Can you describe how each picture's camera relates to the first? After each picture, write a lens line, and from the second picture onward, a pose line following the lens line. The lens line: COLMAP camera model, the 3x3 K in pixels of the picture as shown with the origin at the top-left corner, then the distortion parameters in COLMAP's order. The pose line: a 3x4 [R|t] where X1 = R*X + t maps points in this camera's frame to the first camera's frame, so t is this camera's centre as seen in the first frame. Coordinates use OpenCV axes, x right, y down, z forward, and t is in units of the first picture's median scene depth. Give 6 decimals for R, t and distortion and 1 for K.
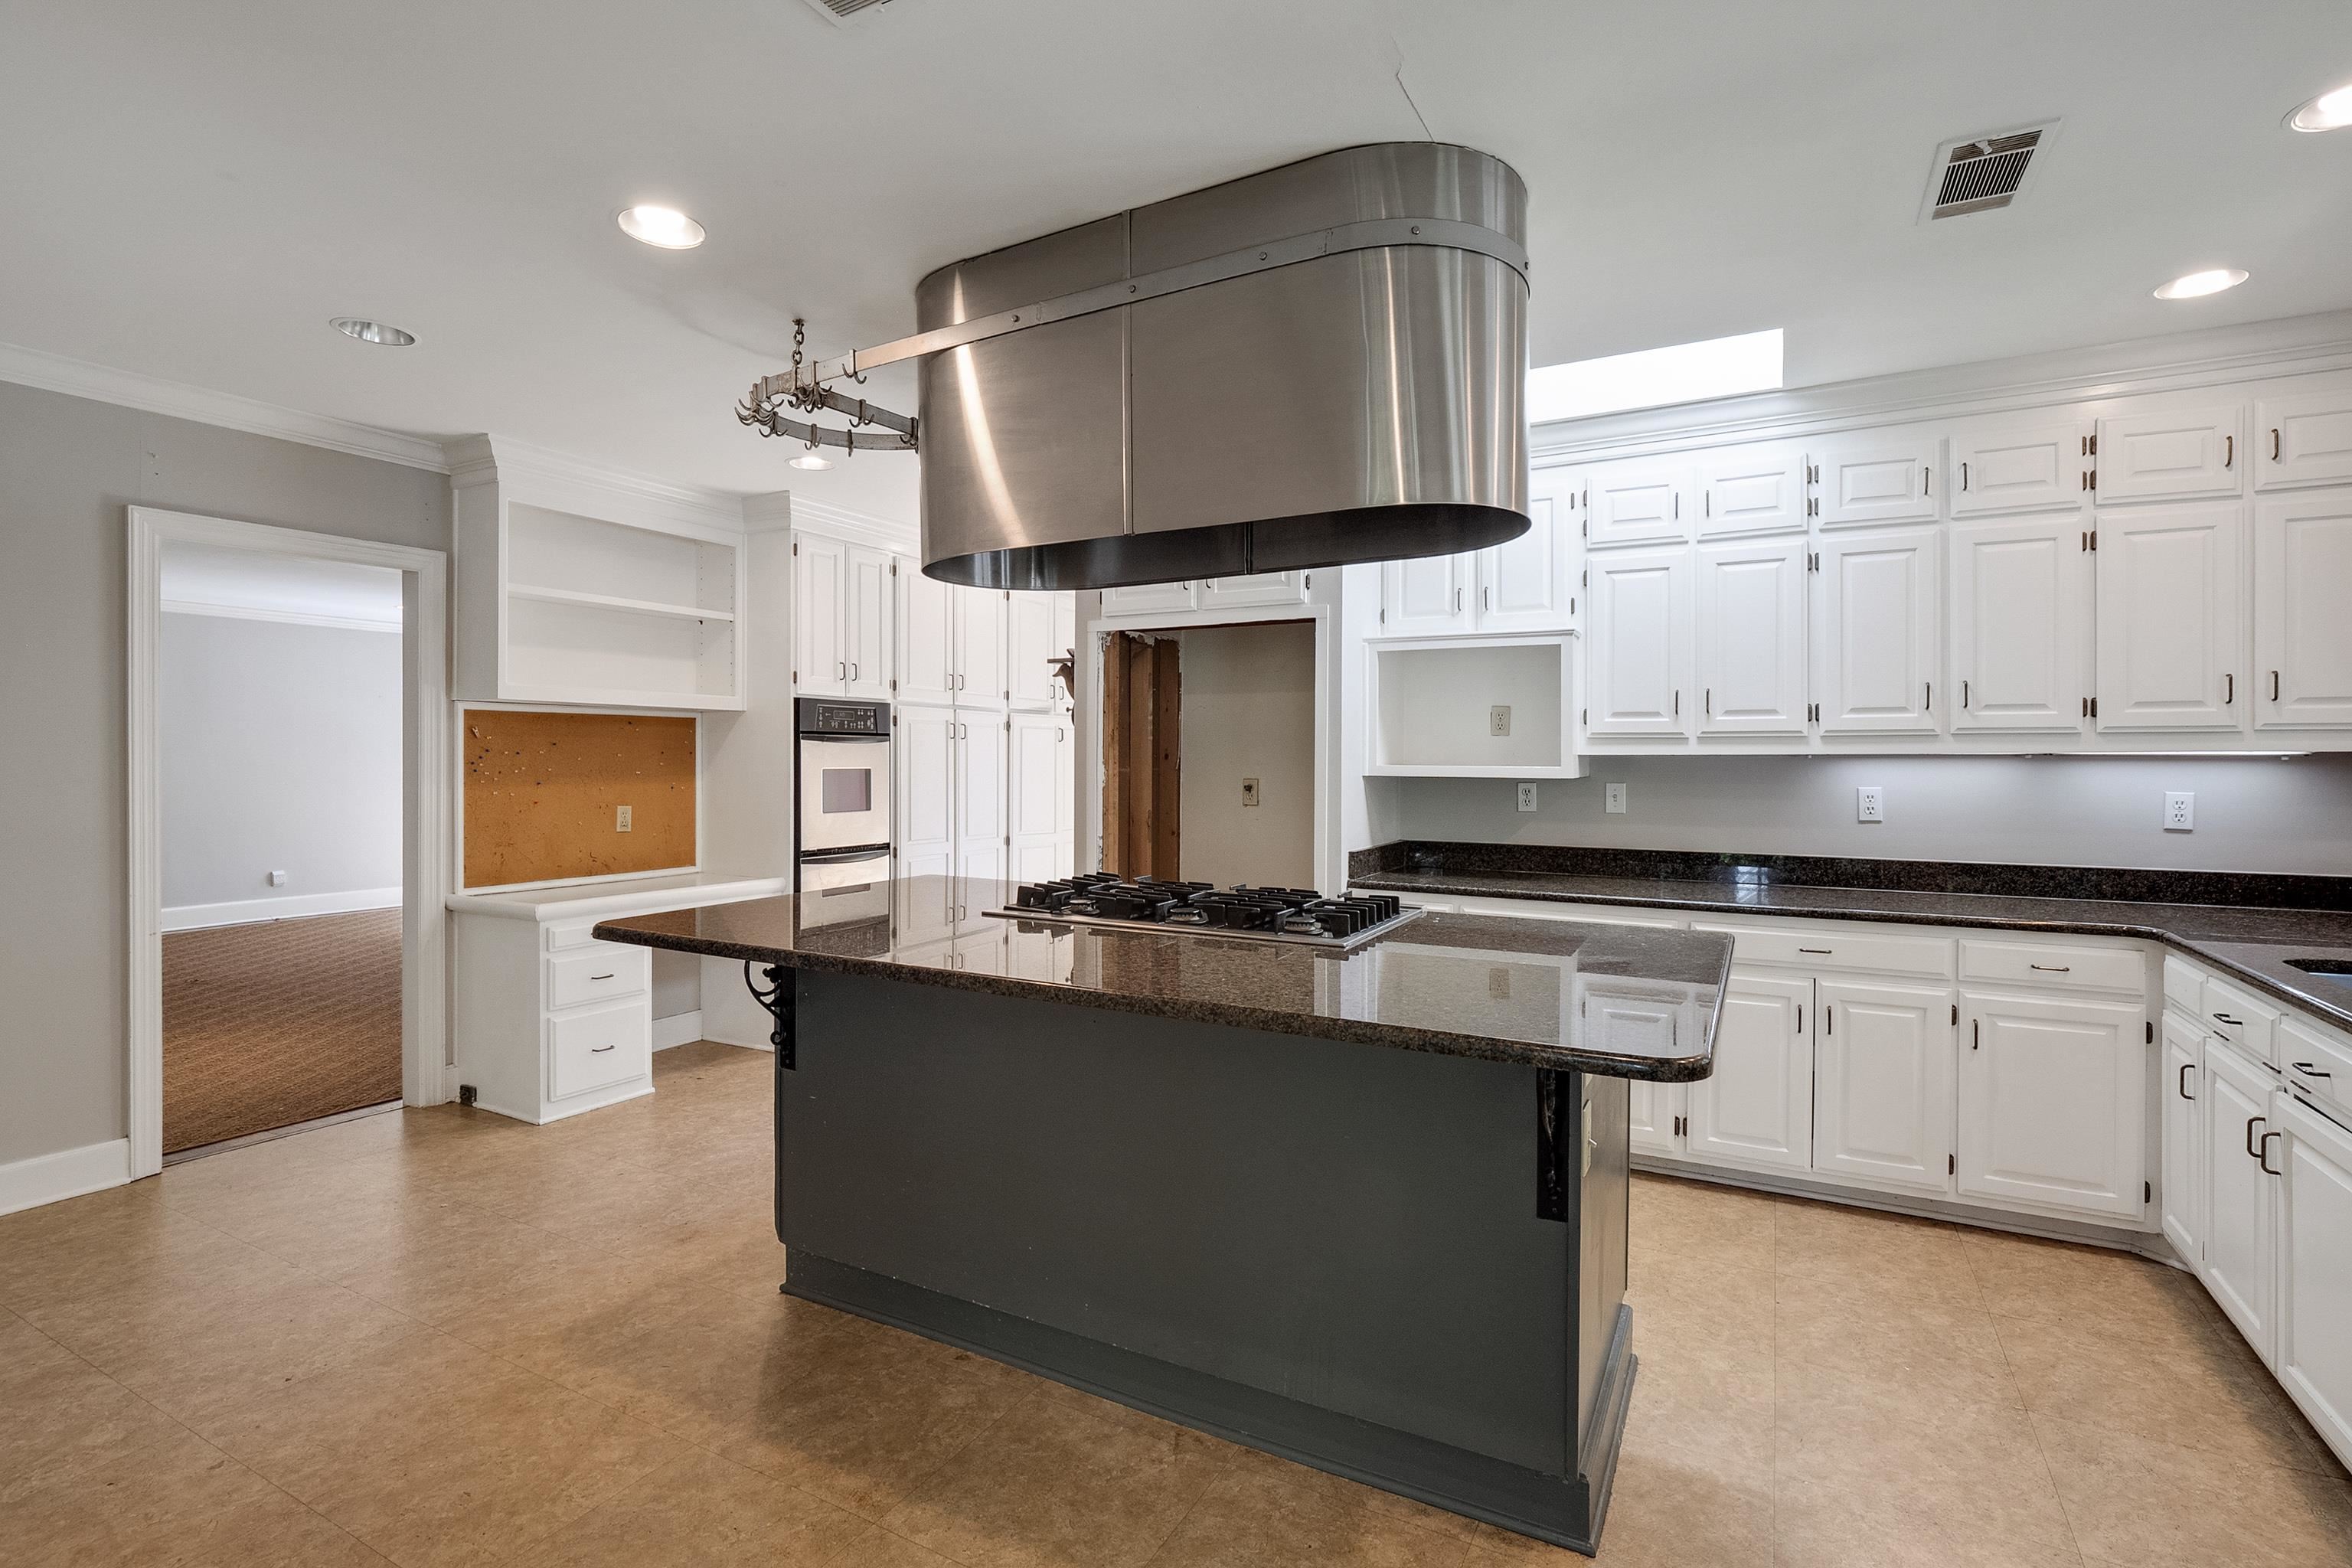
lens RADIAL K [[1098.0, 0, 1161.4], [0, 1098.0, 773.1], [0, 0, 1]] dist [-0.000602, -0.024255]
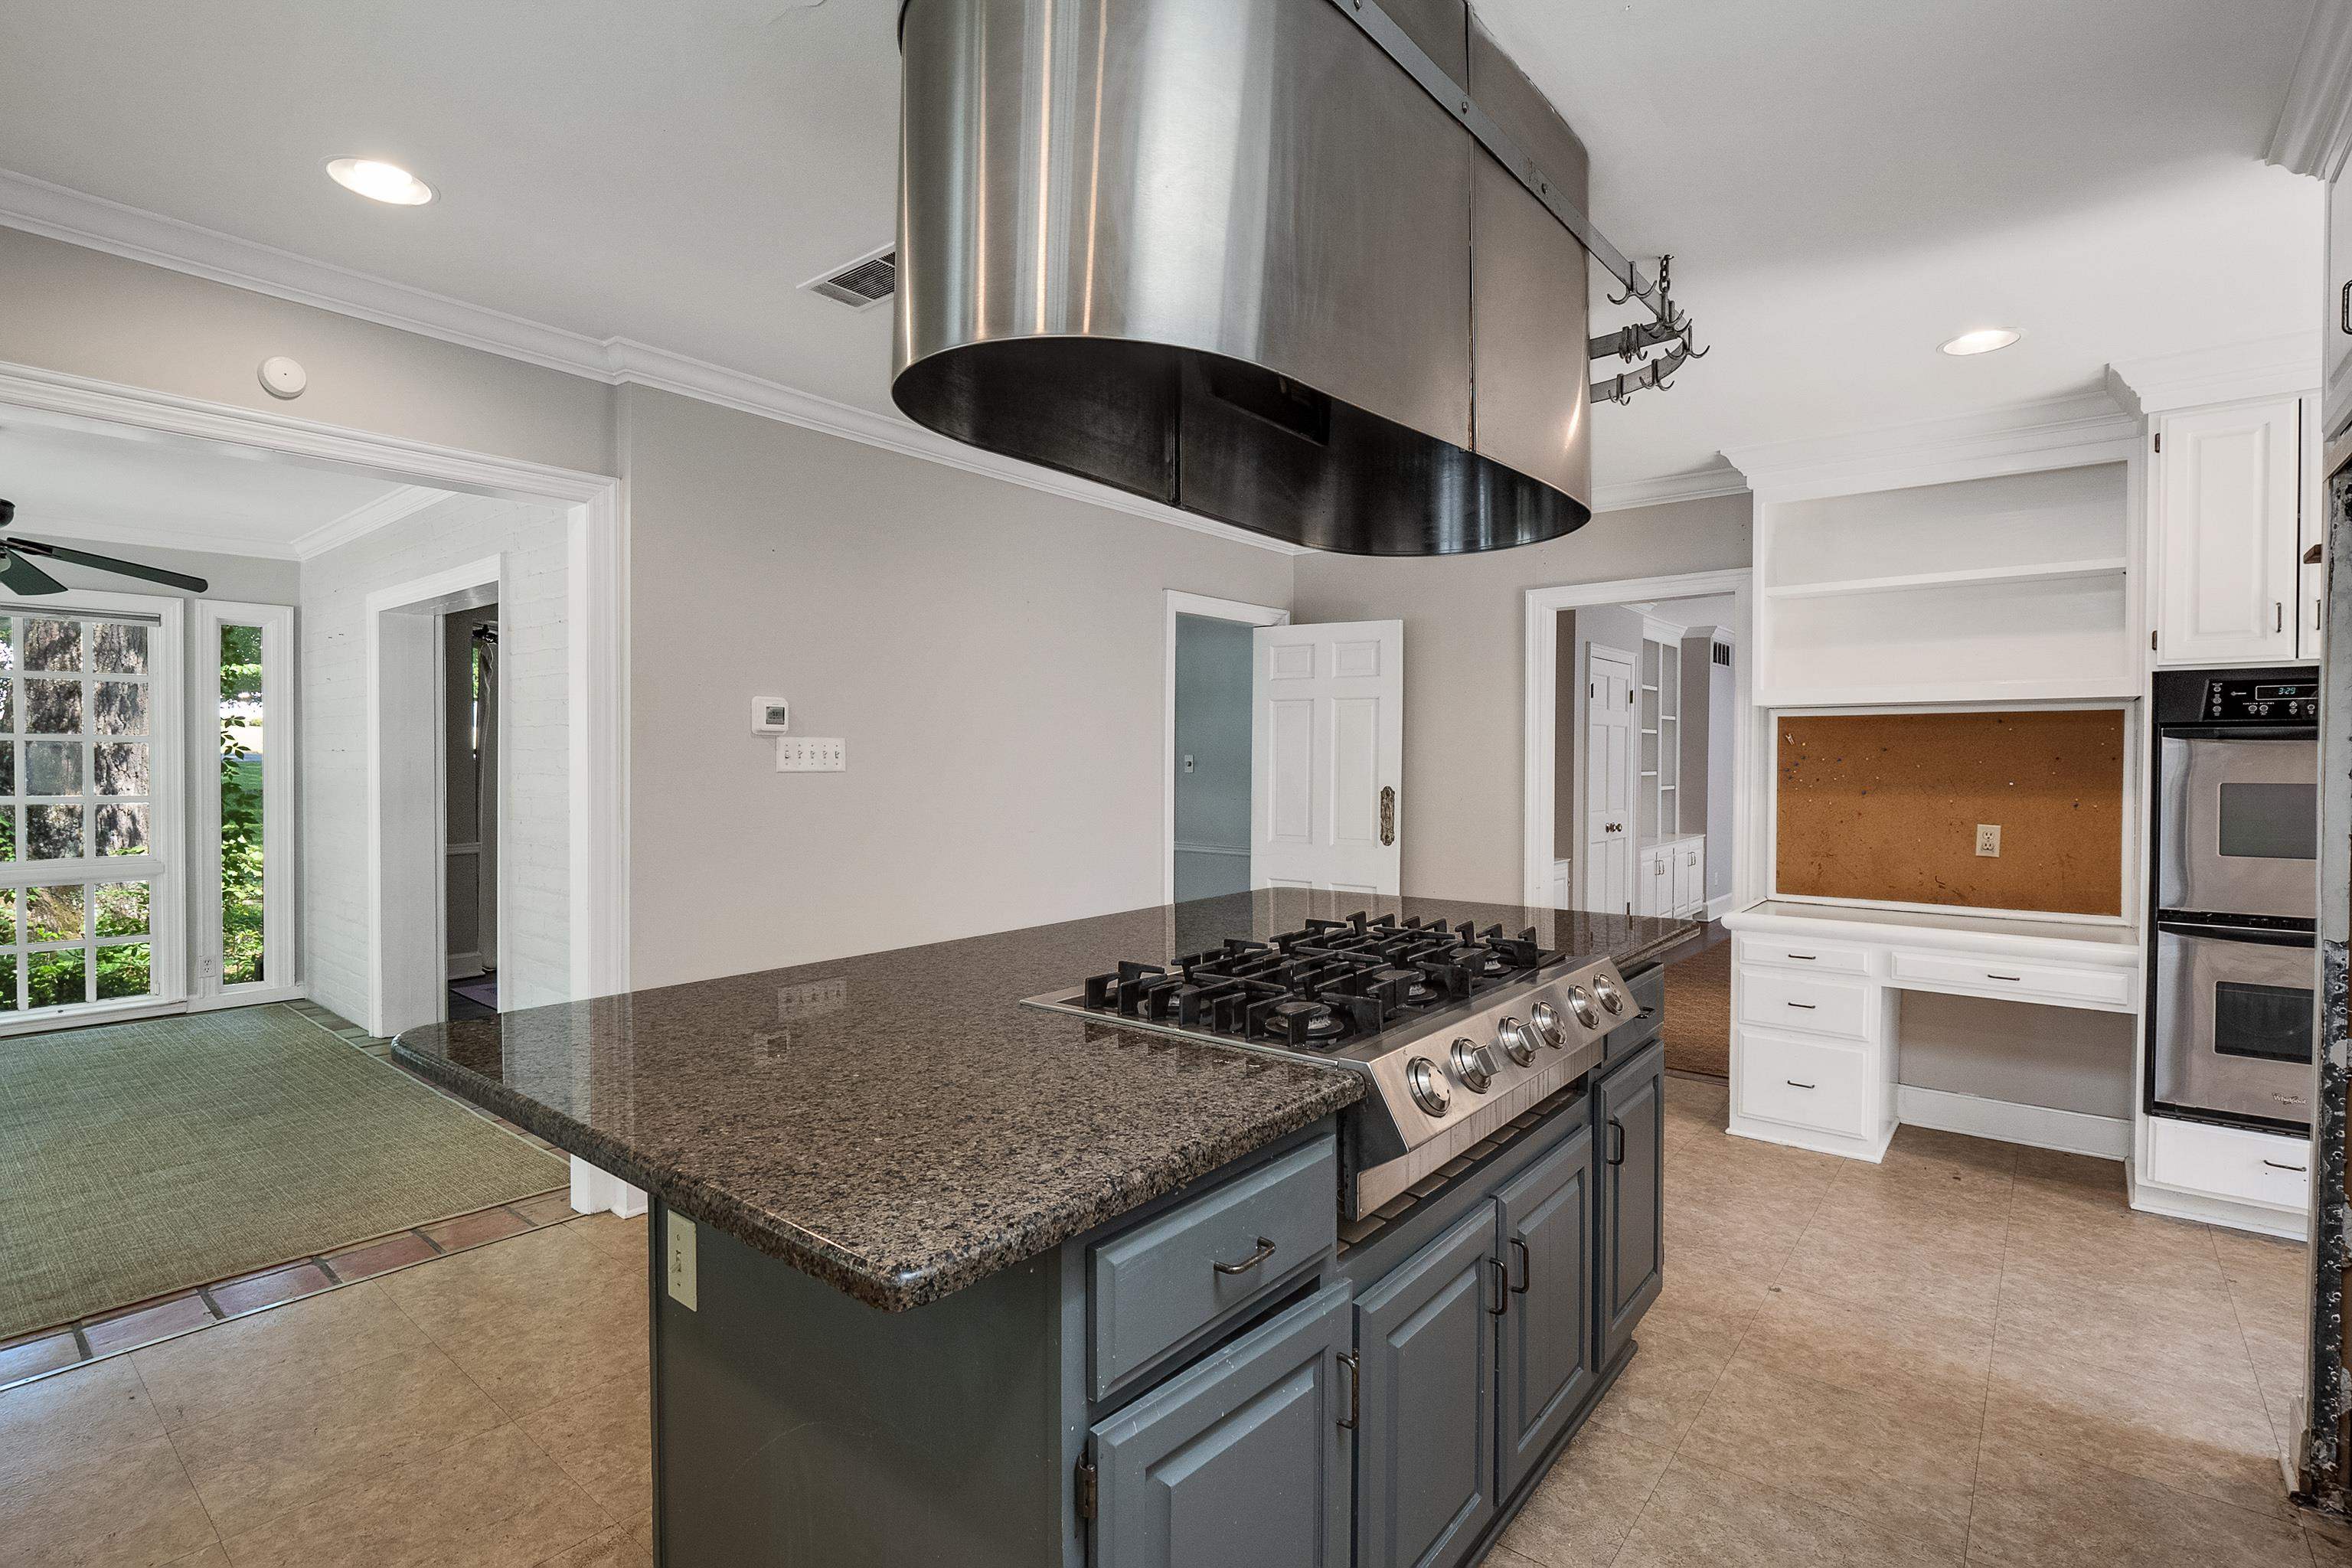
lens RADIAL K [[1098.0, 0, 1161.4], [0, 1098.0, 773.1], [0, 0, 1]] dist [-0.000602, -0.024255]
pose [[-0.180041, 0.010304, -0.983605, 0.439618], [-0.012125, 0.999846, 0.012693, -0.011795], [0.983584, 0.014211, -0.179889, 0.582998]]
